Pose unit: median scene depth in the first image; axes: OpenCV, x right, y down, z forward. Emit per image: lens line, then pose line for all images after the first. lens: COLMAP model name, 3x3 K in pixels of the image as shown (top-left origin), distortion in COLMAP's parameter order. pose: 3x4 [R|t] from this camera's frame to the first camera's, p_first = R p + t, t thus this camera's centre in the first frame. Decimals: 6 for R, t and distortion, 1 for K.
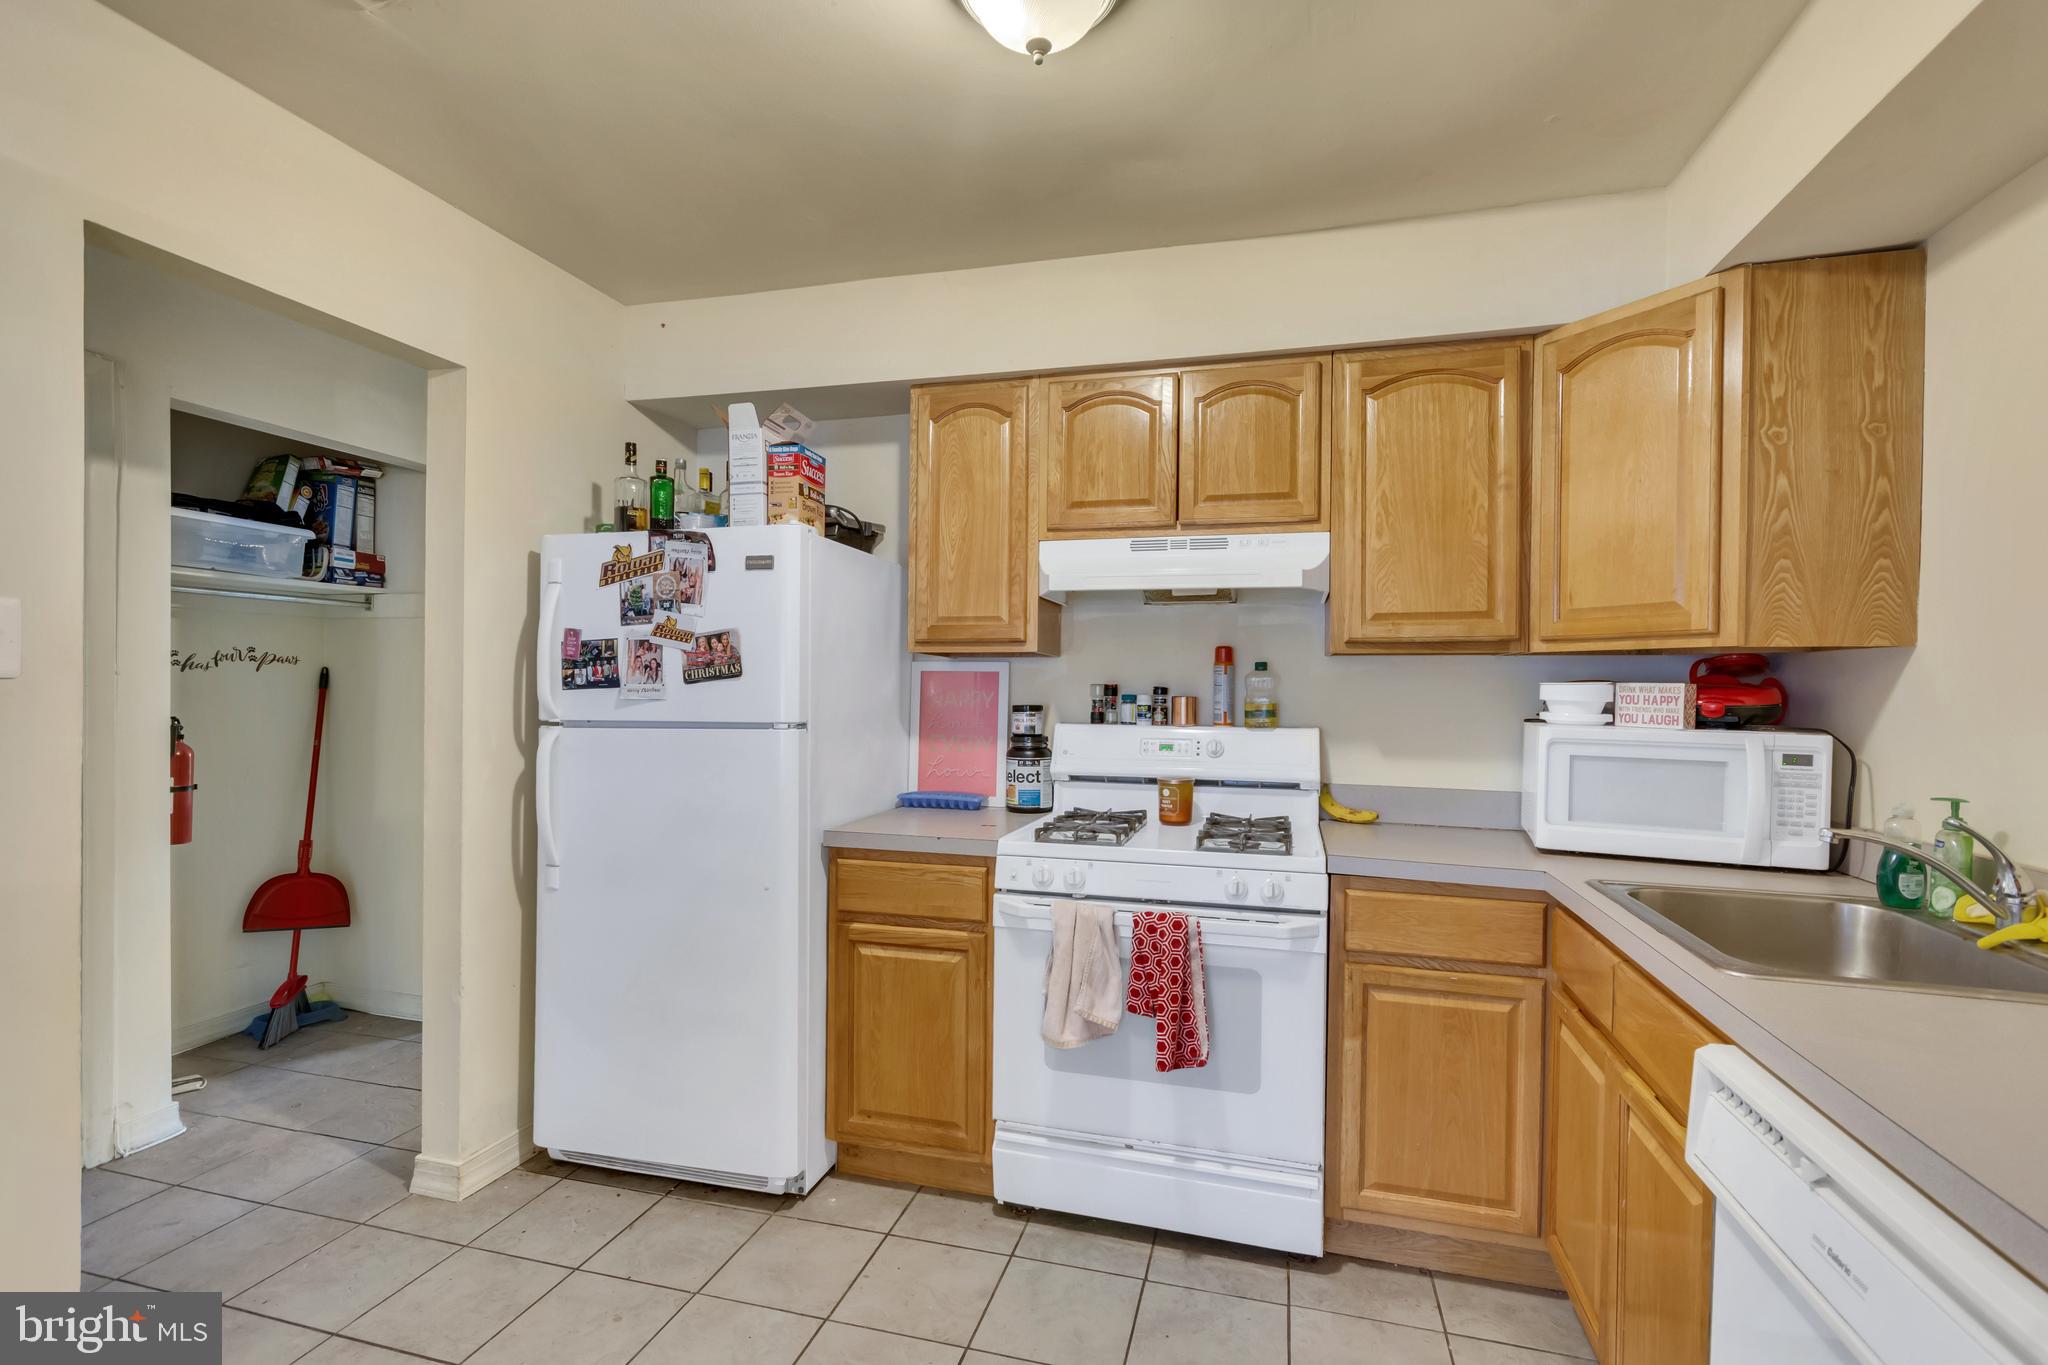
lens RADIAL K [[937.5, 0, 1028.1], [0, 937.5, 682.6], [0, 0, 1]] dist [0.001344, 0.000535]
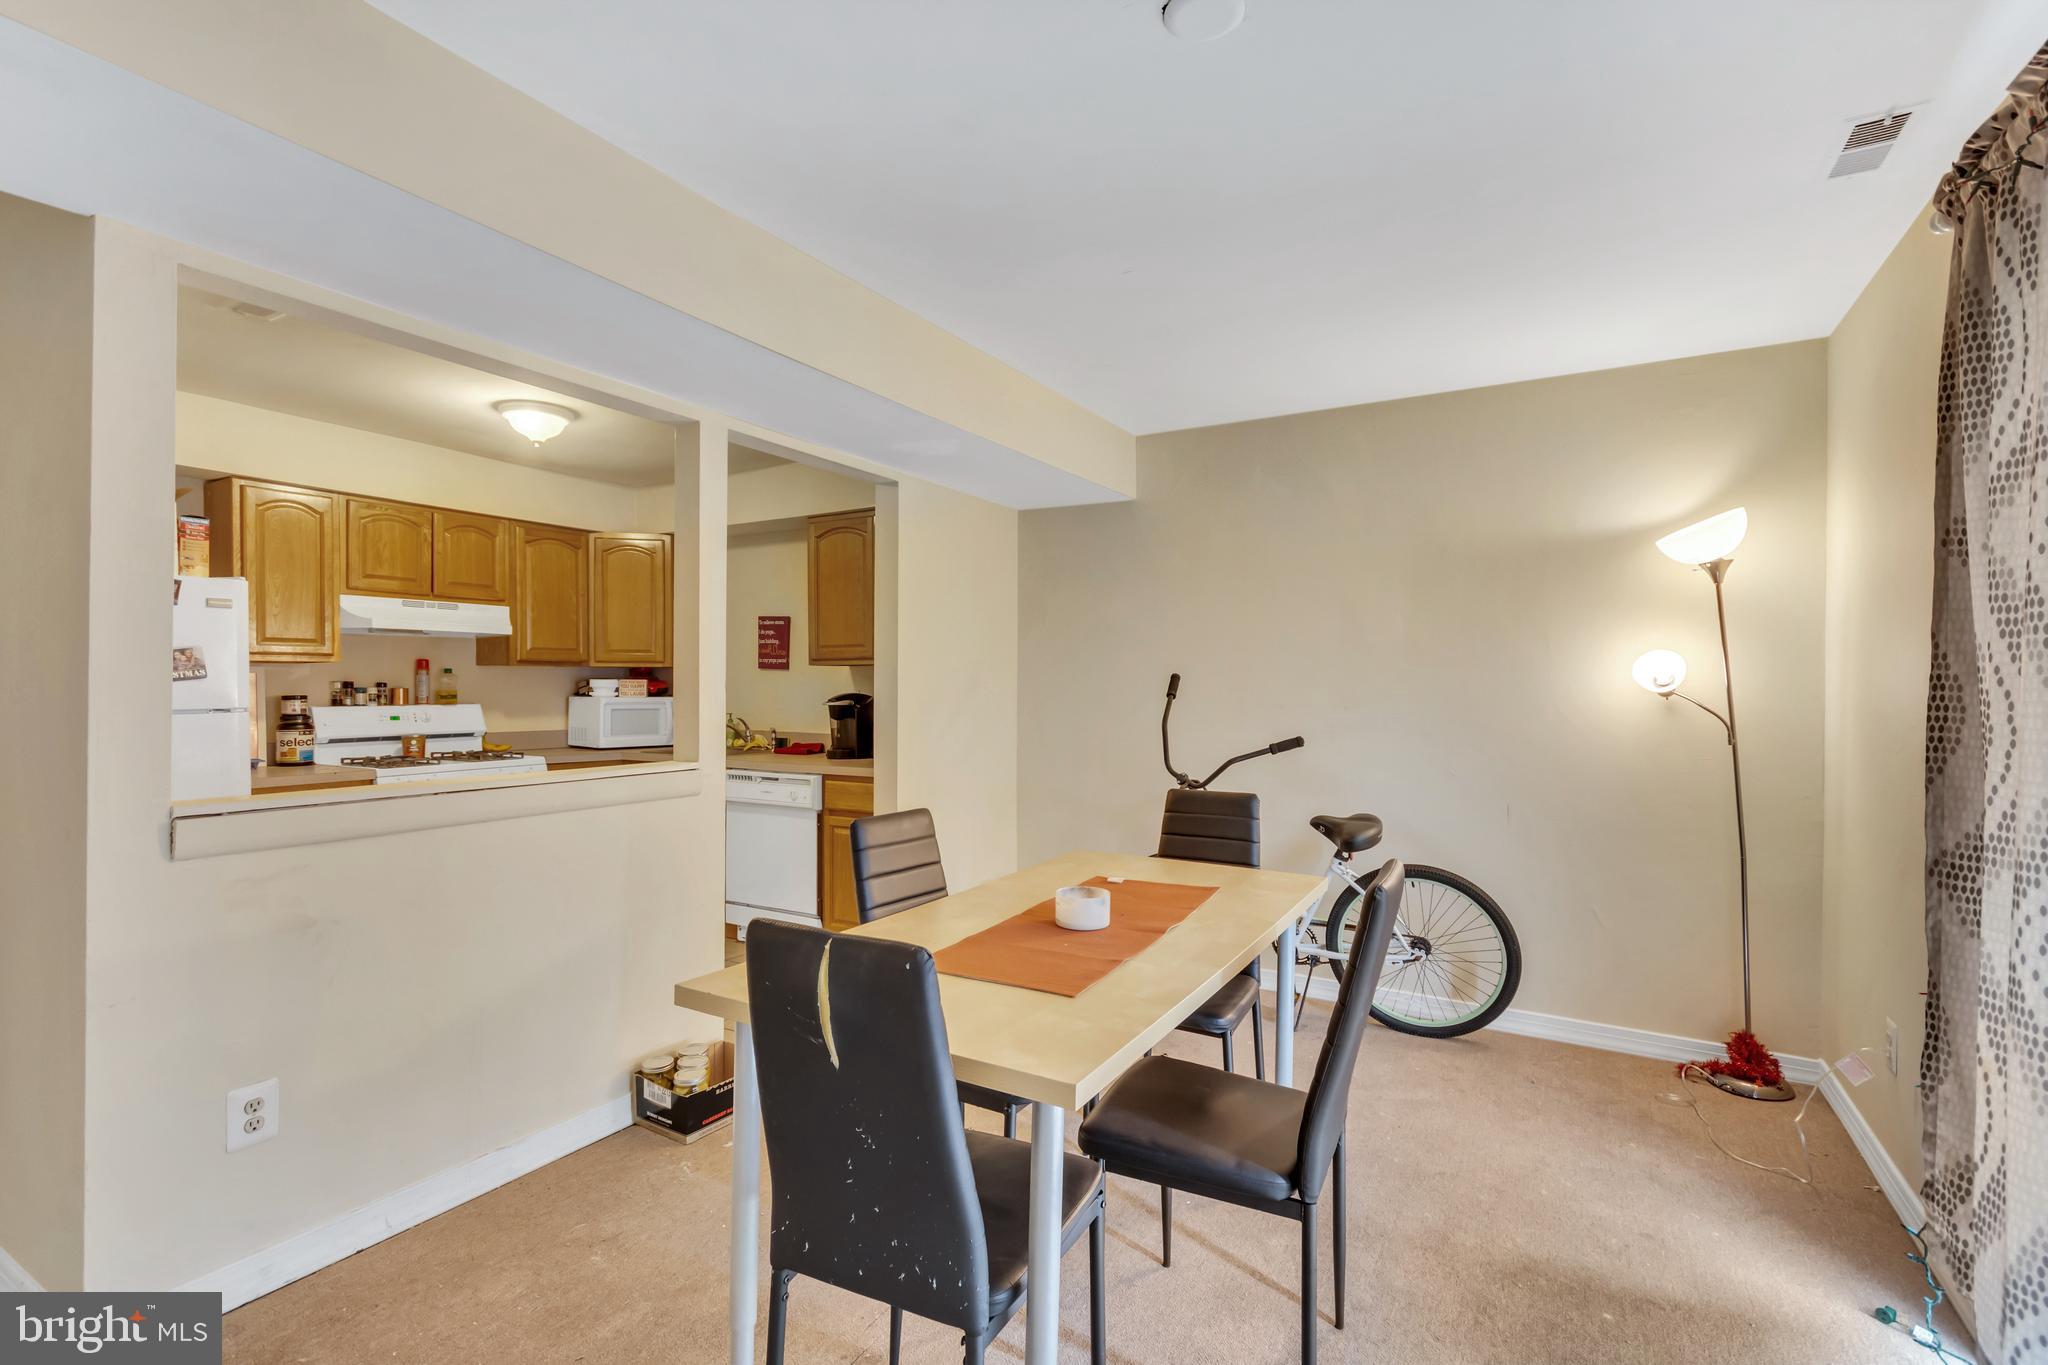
lens RADIAL K [[925.5, 0, 1024.0], [0, 925.5, 682.5], [0, 0, 1]] dist [0.001597, 0.000154]
pose [[0.261862, -0.009074, 0.965063, -1.224203], [-0.002253, 0.999947, 0.010013, -0.015704], [-0.965103, -0.004796, 0.261827, -0.567294]]
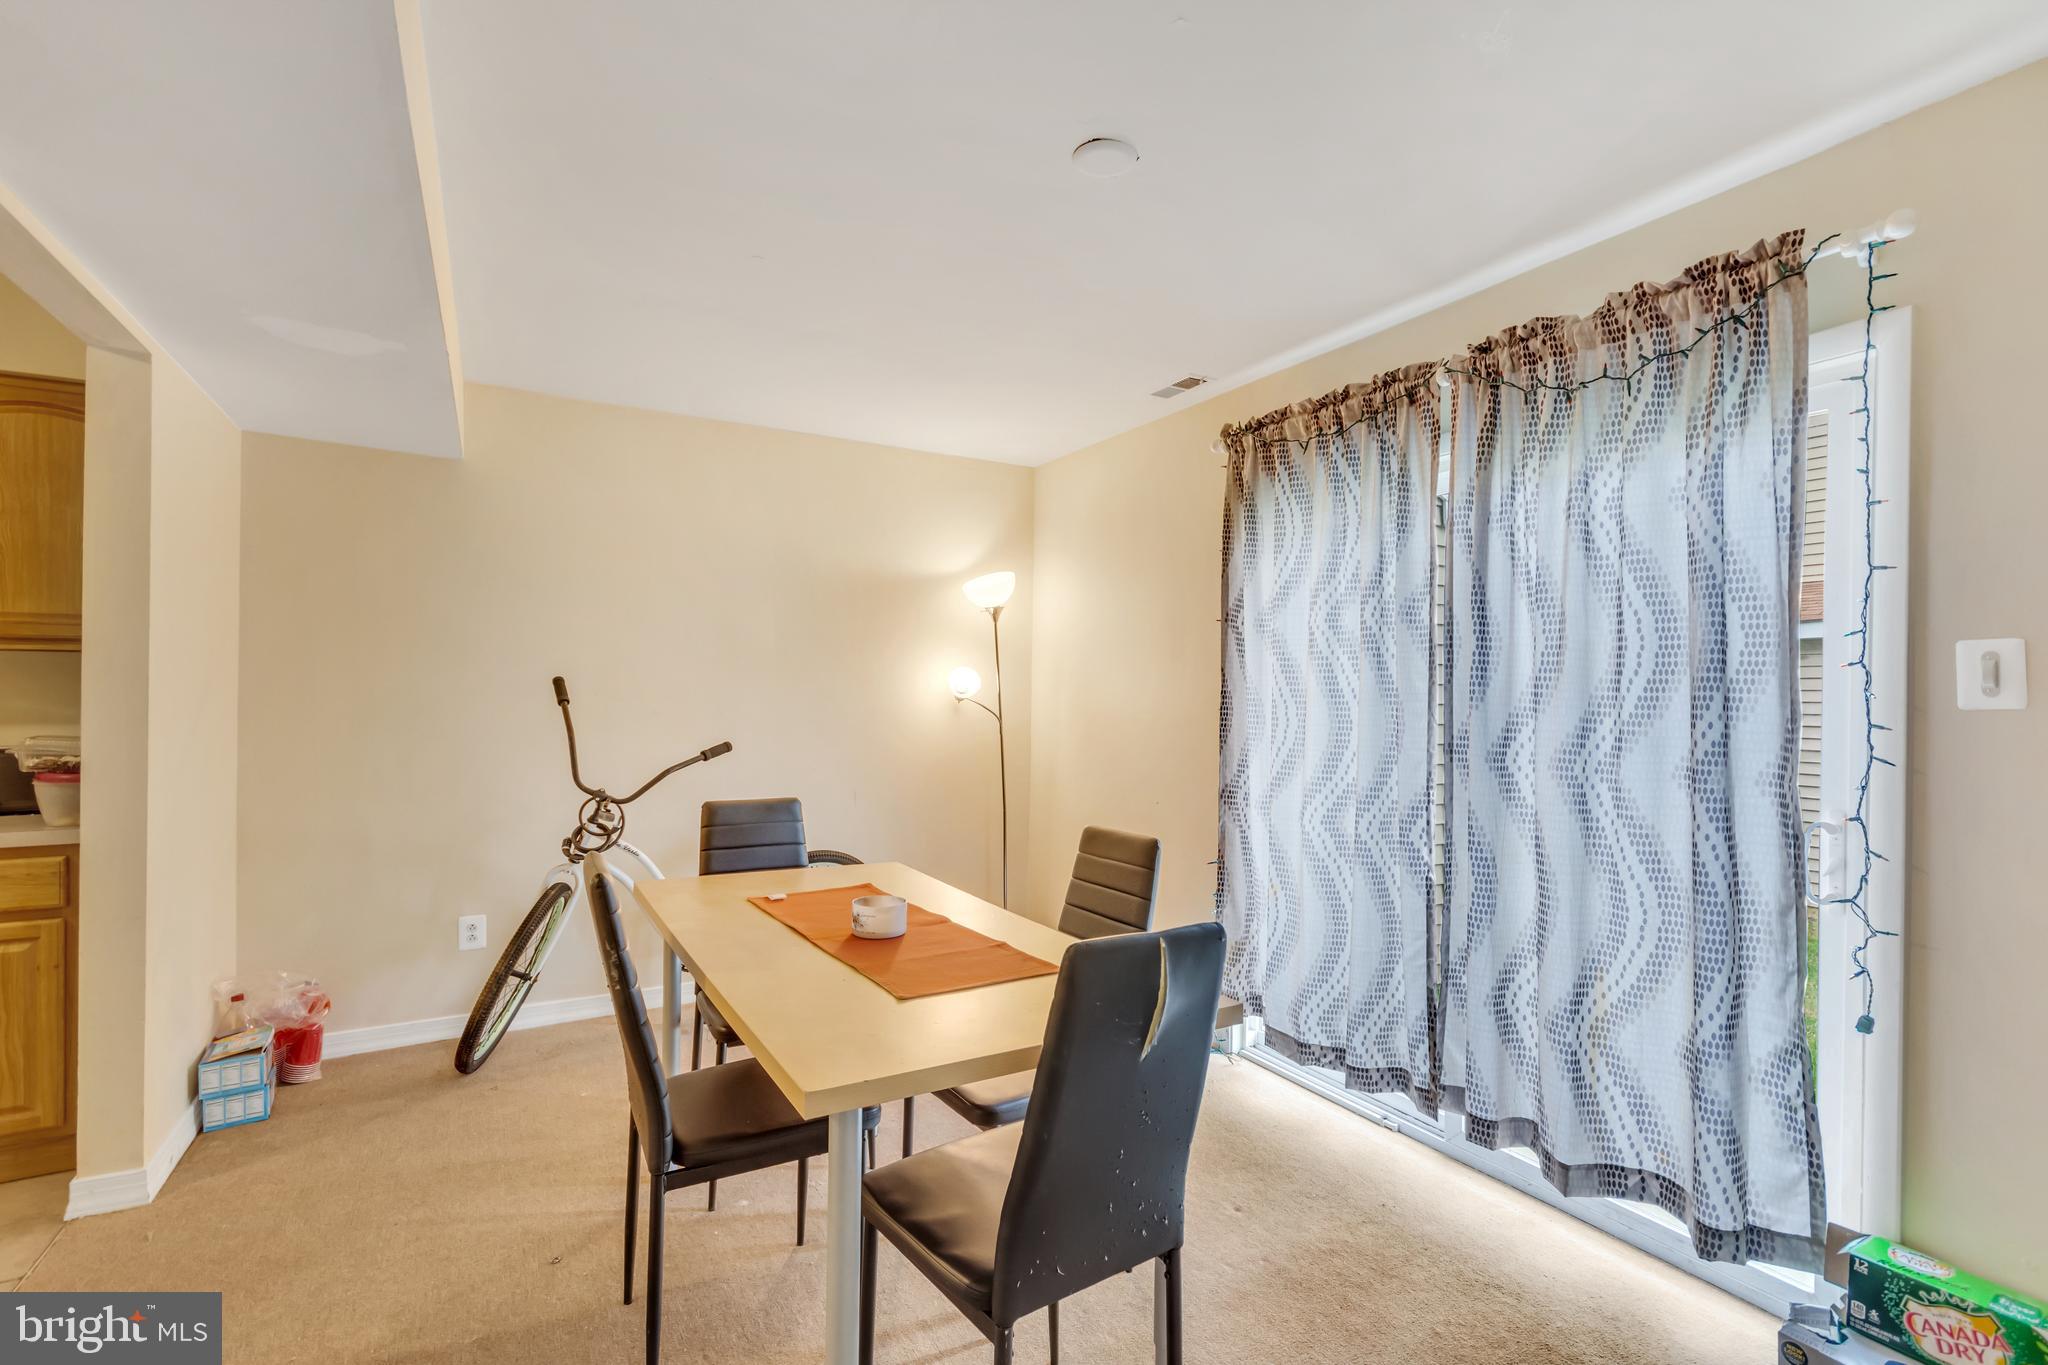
lens RADIAL K [[937.5, 0, 1028.1], [0, 937.5, 682.6], [0, 0, 1]] dist [0.001344, 0.000535]
pose [[-0.710626, -0.013428, 0.703442, -1.109470], [-0.022046, 0.999752, -0.003187, -0.016645], [-0.703224, -0.017773, -0.710746, 0.048202]]
